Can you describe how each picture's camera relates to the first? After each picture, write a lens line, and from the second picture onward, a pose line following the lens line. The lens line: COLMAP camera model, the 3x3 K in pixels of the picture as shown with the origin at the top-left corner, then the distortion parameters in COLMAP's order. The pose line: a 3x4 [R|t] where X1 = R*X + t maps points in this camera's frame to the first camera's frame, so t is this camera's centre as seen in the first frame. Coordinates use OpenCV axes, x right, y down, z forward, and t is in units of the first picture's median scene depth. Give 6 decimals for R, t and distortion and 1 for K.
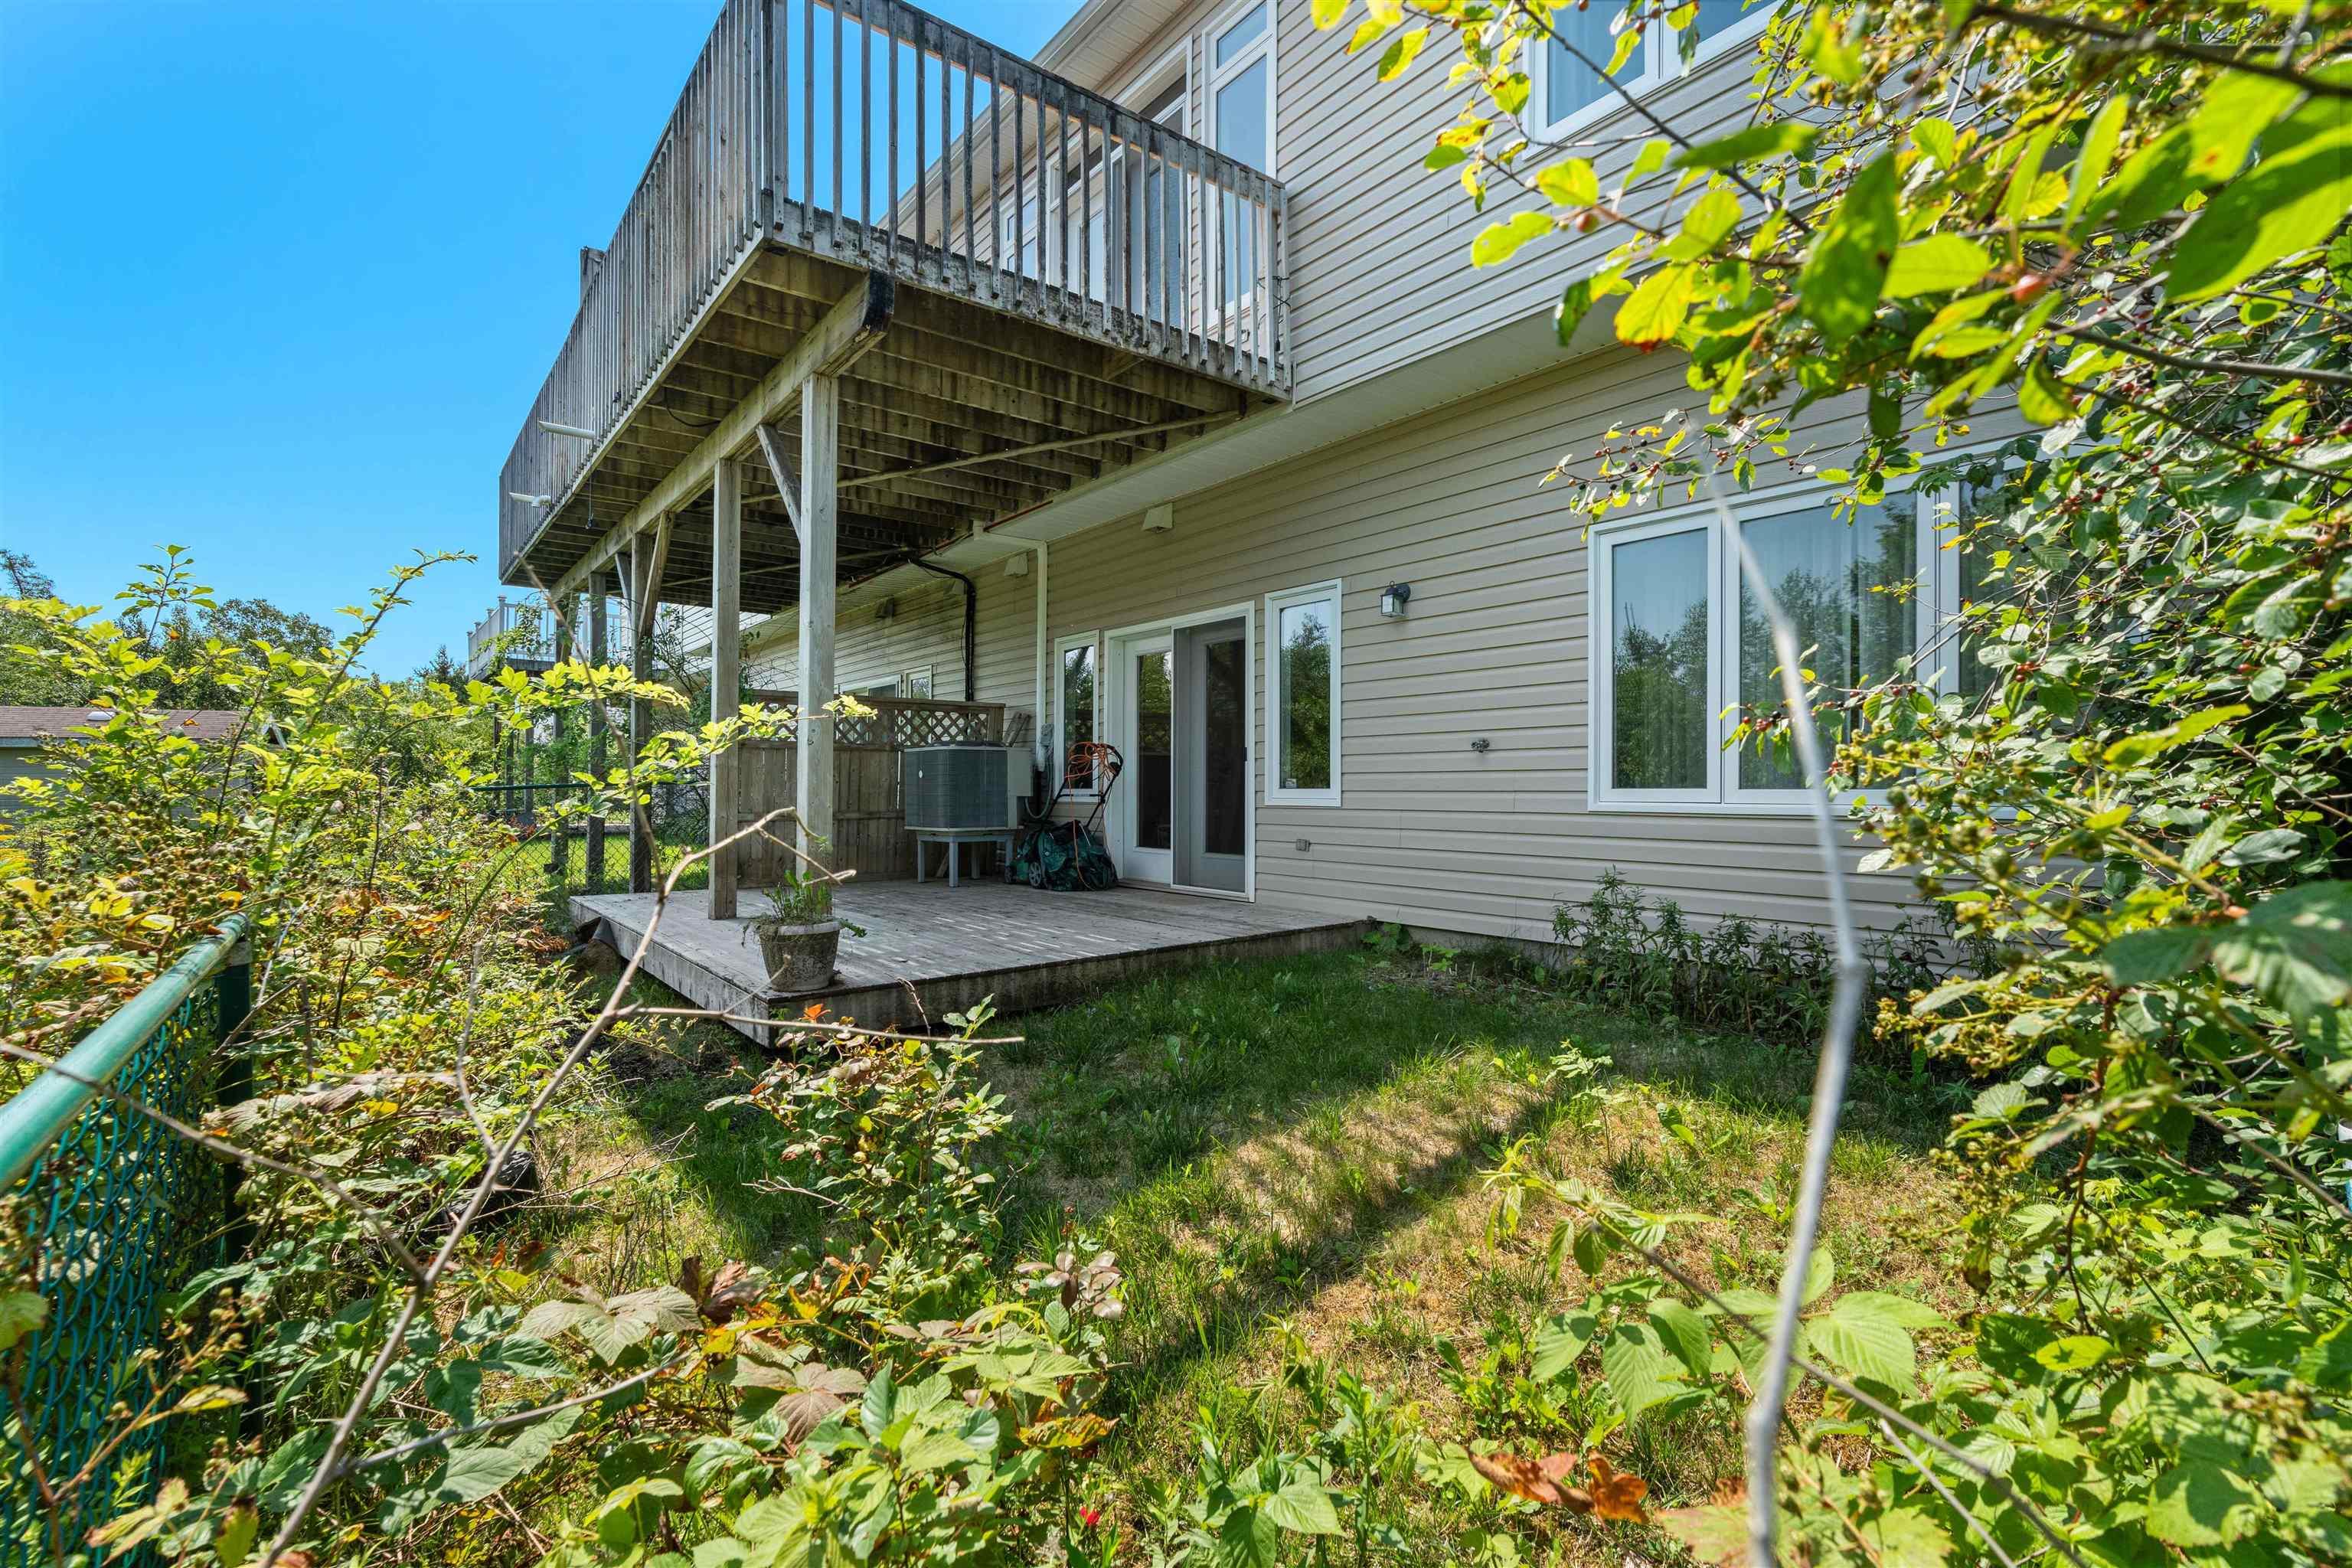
lens RADIAL K [[1060.3, 0, 1168.0], [0, 1060.3, 795.8], [0, 0, 1]] dist [-0.001466, 0.000214]
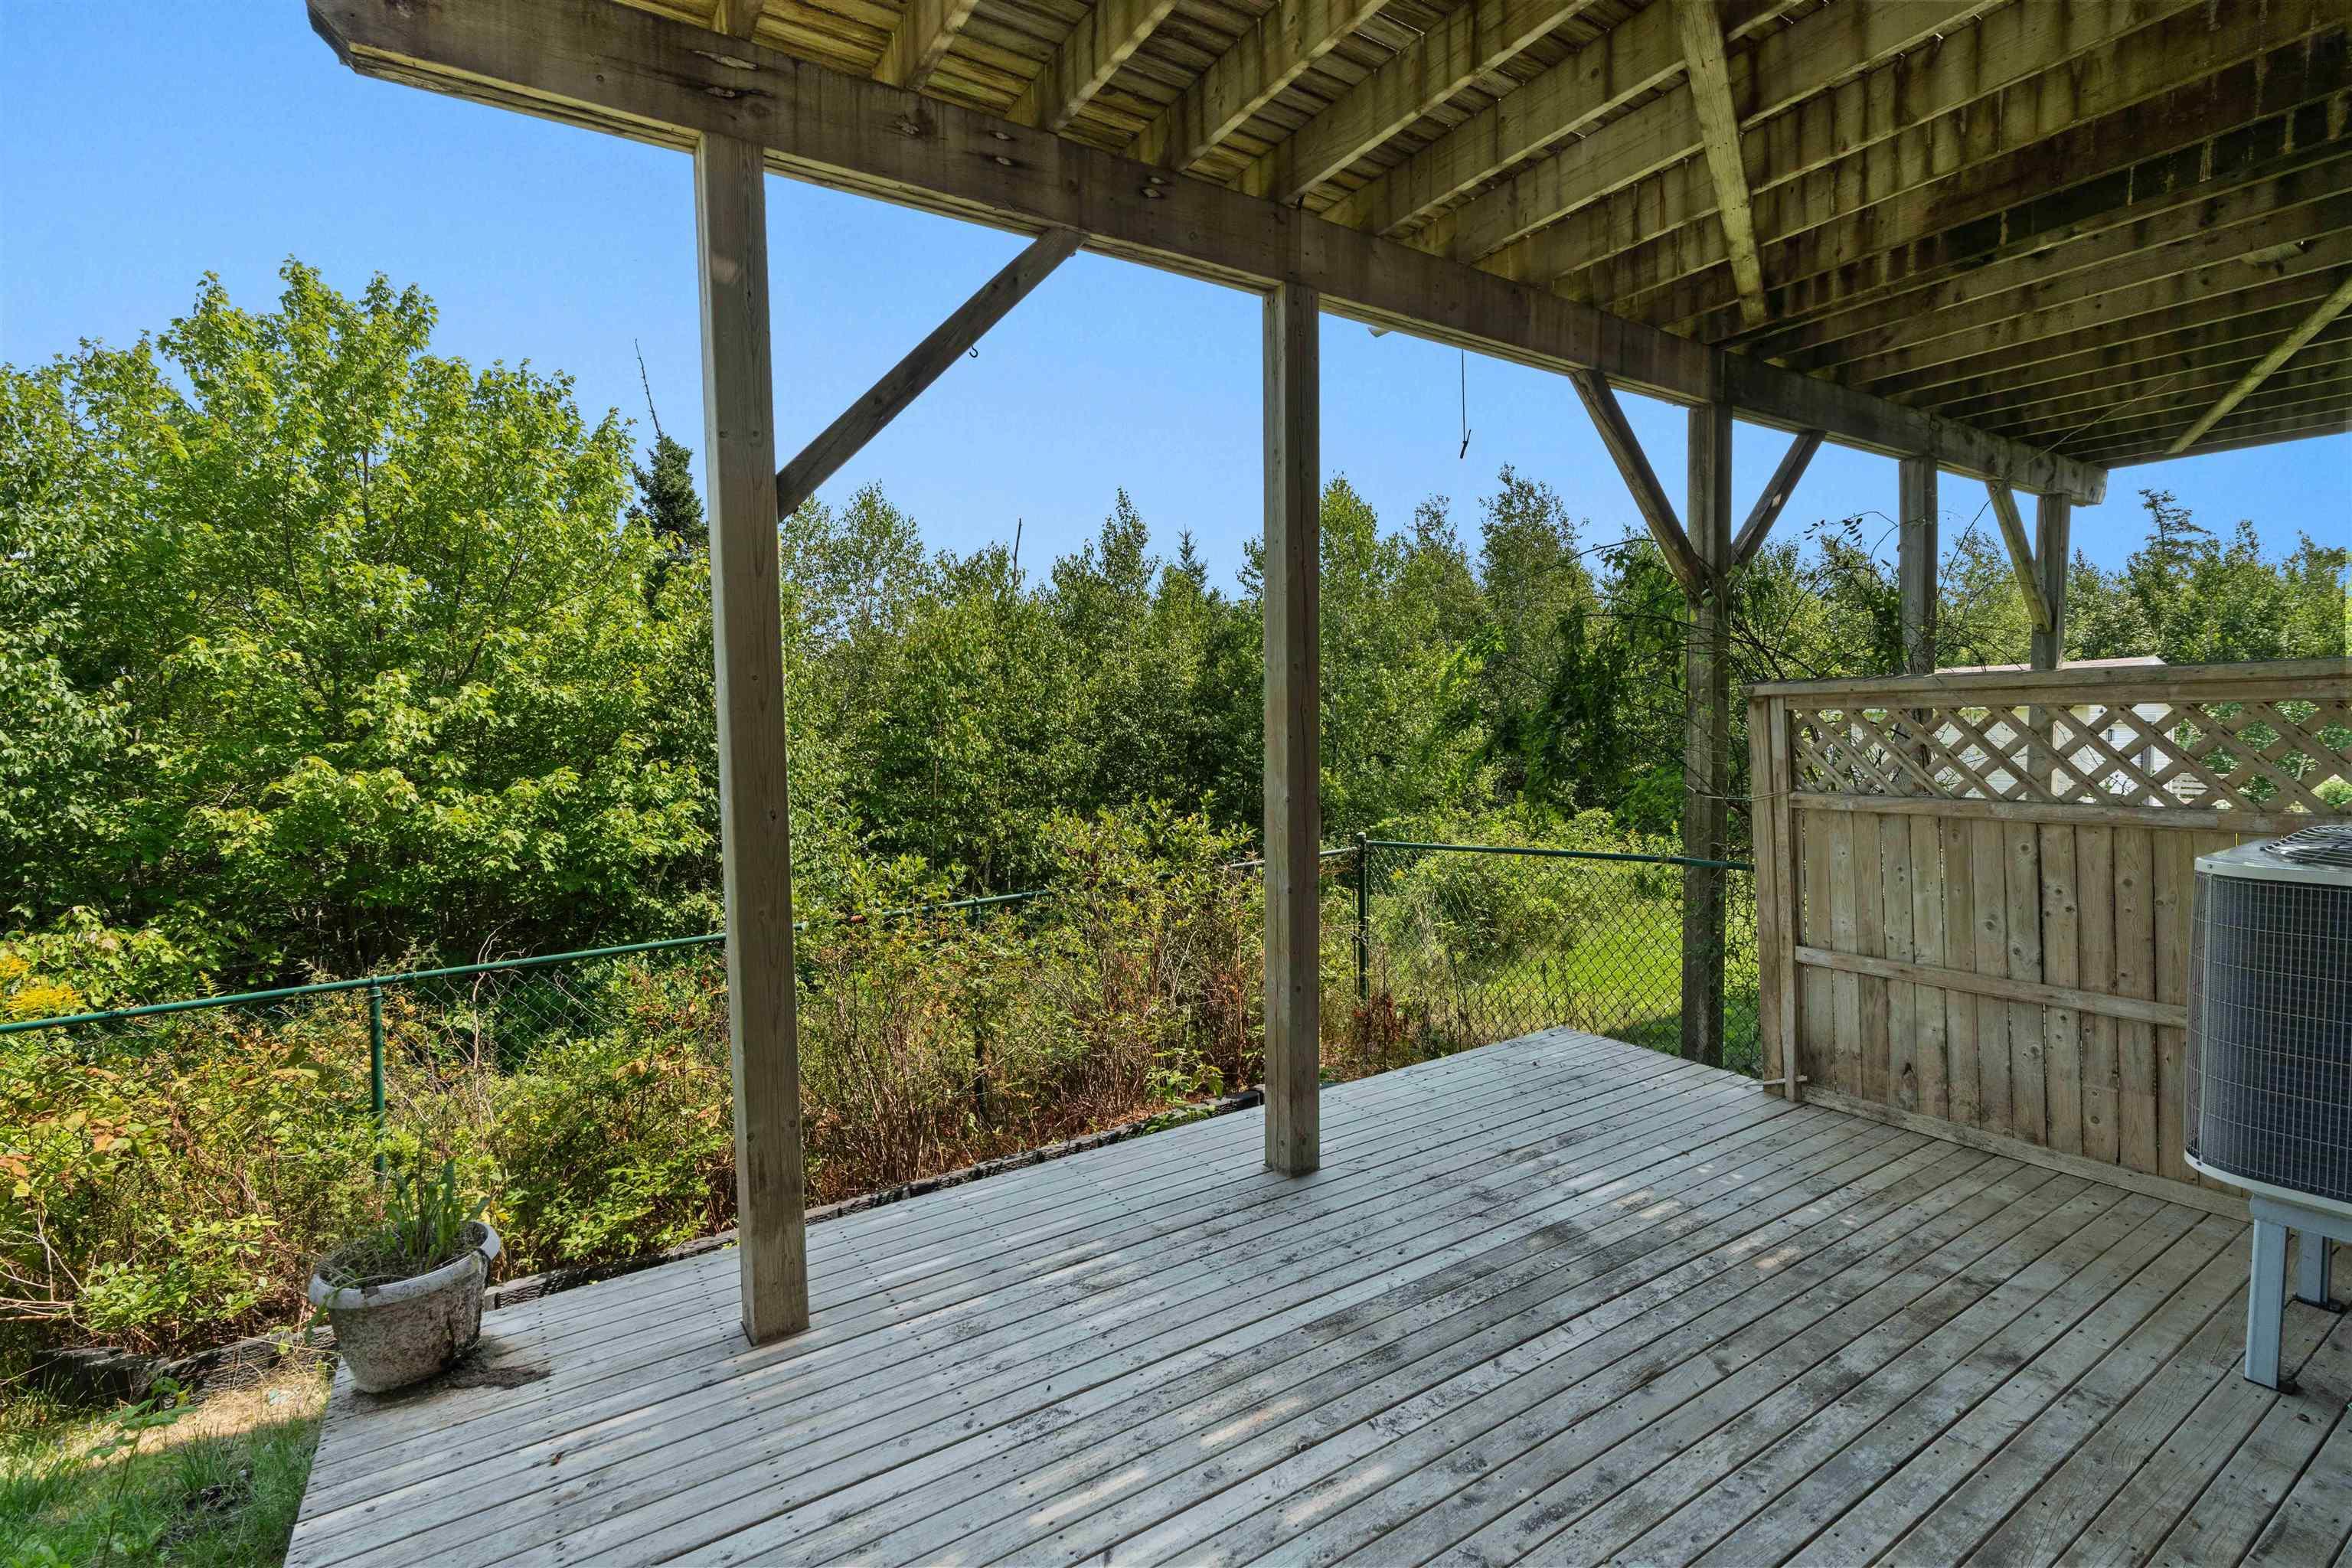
lens RADIAL K [[1060.3, 0, 1168.0], [0, 1060.3, 795.8], [0, 0, 1]] dist [-0.001466, 0.000214]
pose [[-0.104382, 0.067385, -0.992252, 0.167479], [0.014064, 0.997702, 0.066275, -0.114152], [0.994438, -0.007037, -0.105090, 1.005109]]
